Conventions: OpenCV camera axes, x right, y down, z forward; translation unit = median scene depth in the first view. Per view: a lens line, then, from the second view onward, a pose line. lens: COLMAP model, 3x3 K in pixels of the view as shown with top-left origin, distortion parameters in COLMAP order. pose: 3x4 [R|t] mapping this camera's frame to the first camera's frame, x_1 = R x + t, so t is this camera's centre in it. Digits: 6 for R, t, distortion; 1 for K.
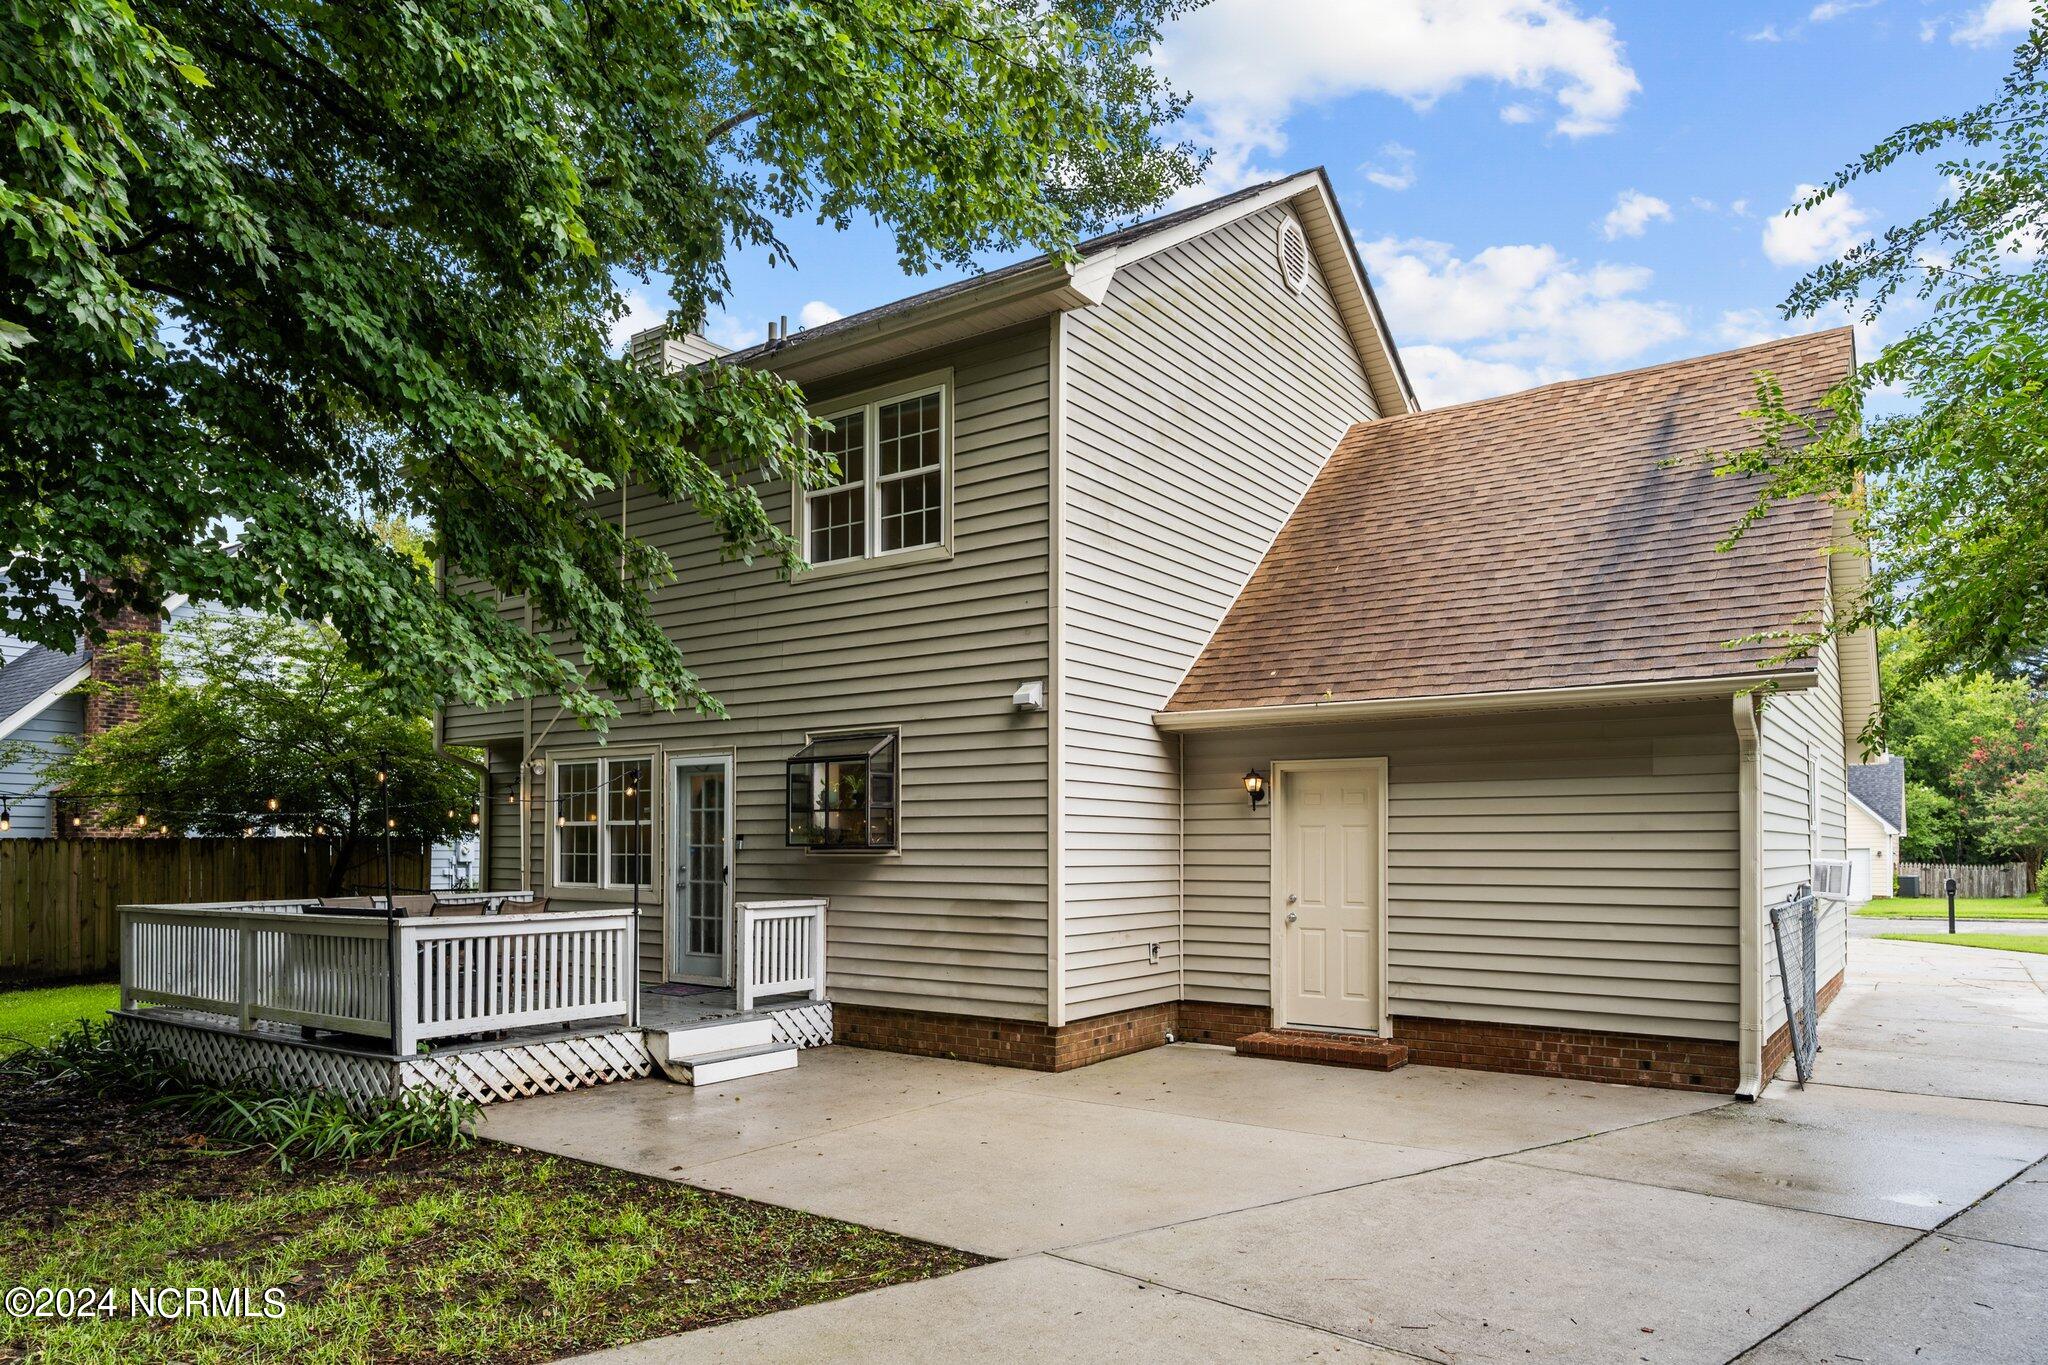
lens RADIAL K [[1297.9, 0, 1022.0], [0, 1297.9, 828.4], [0, 0, 1]] dist [0.000385, 0.000126]
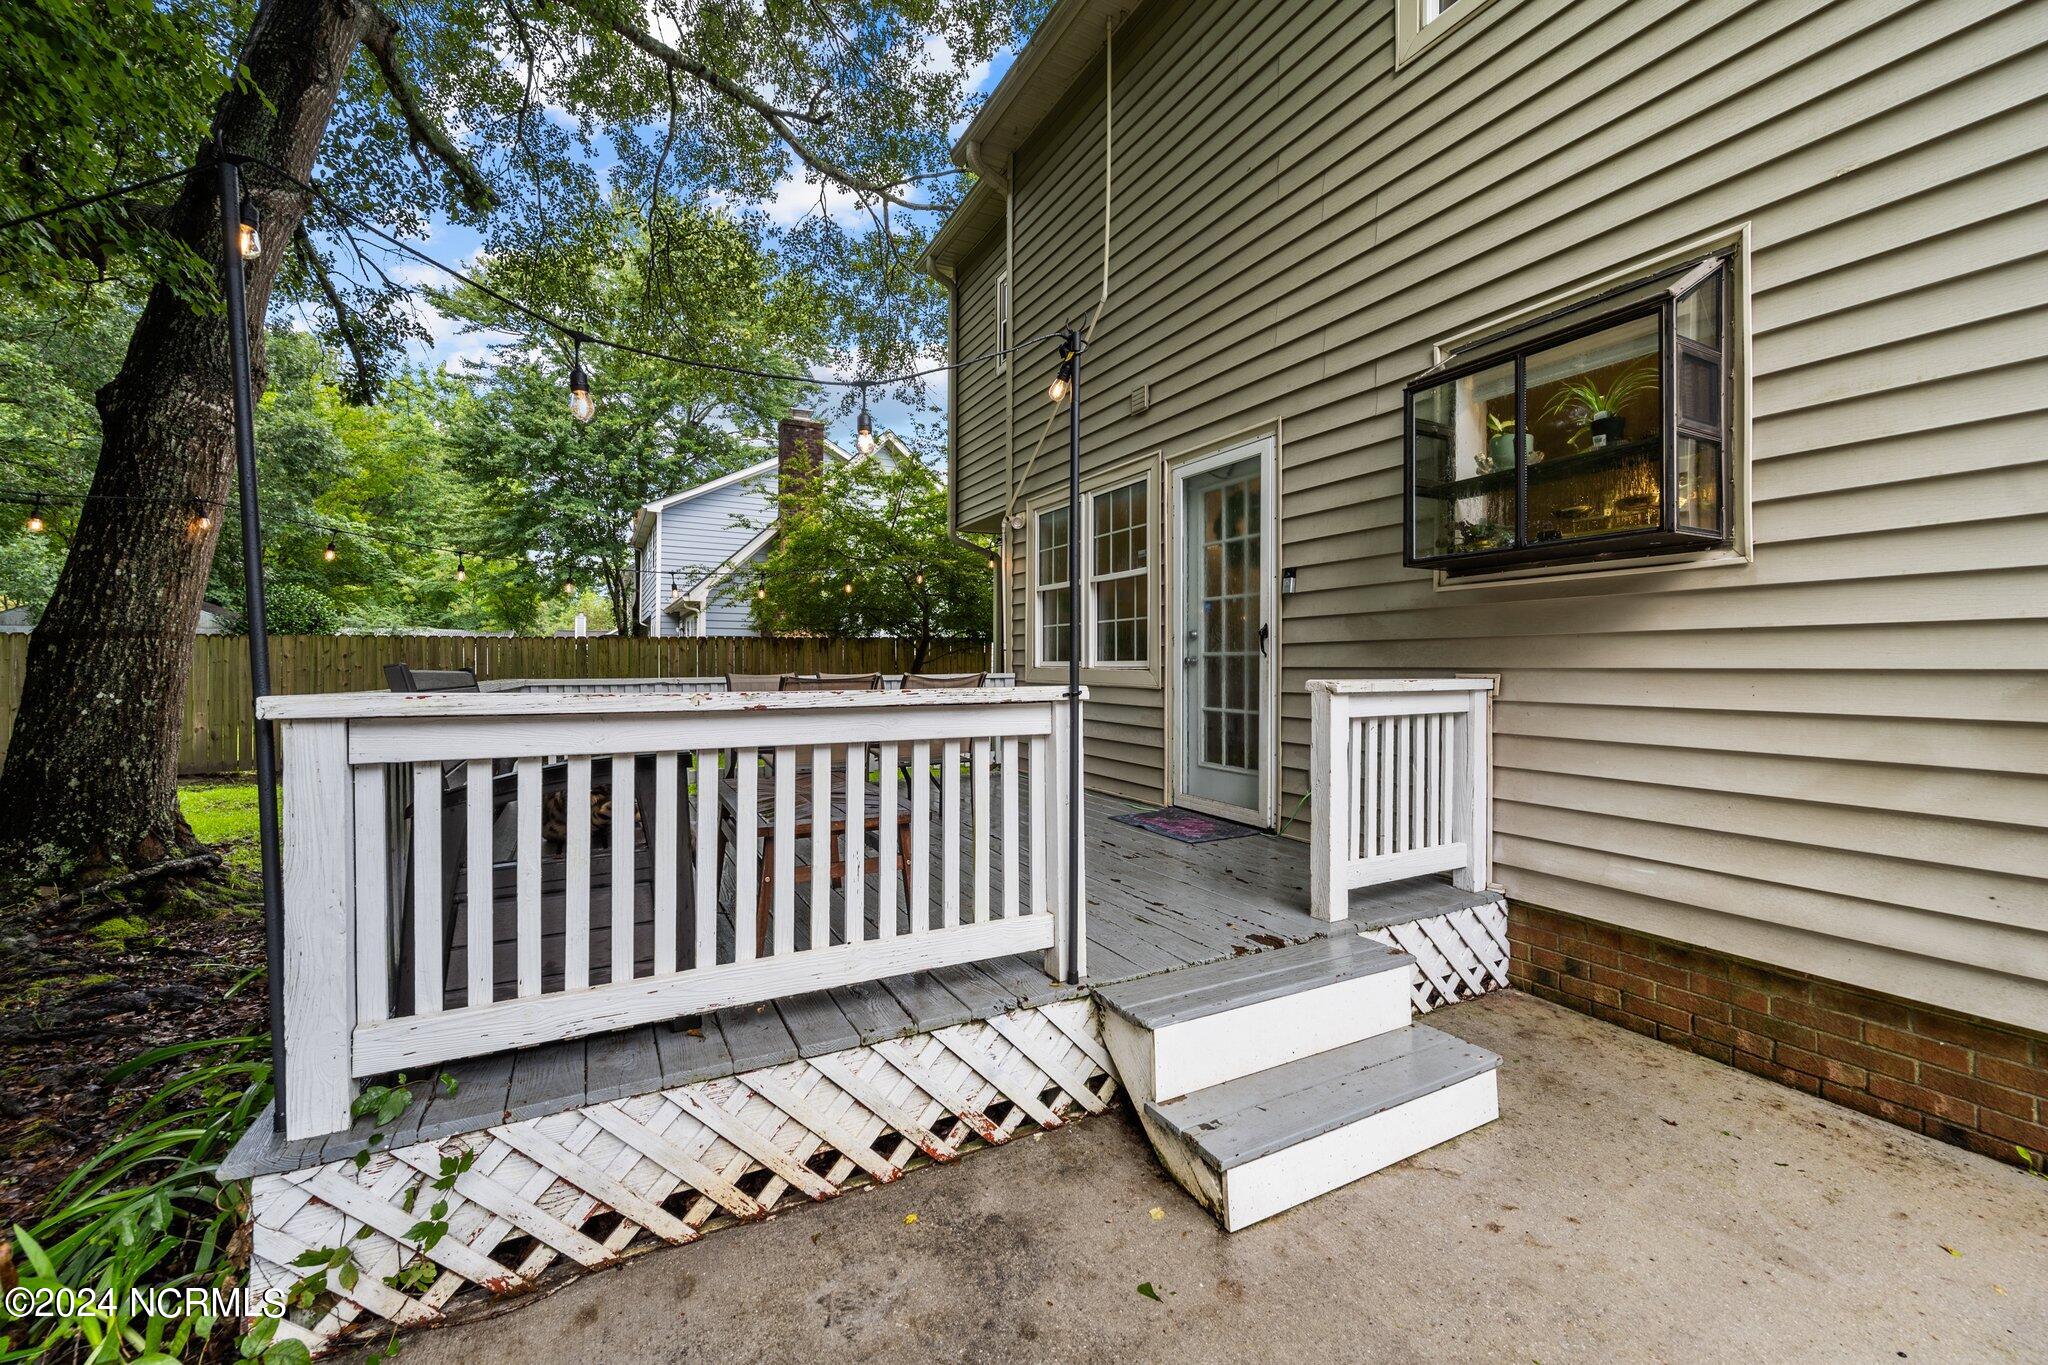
lens RADIAL K [[802.7, 0, 1026.4], [0, 802.7, 660.8], [0, 0, 1]] dist [0.001445, -0.000393]
pose [[0.894601, -0.004556, -0.446843, -0.175376], [0.008506, 0.999940, 0.006834, 0.045883], [0.446785, -0.009914, 0.894586, 0.676365]]
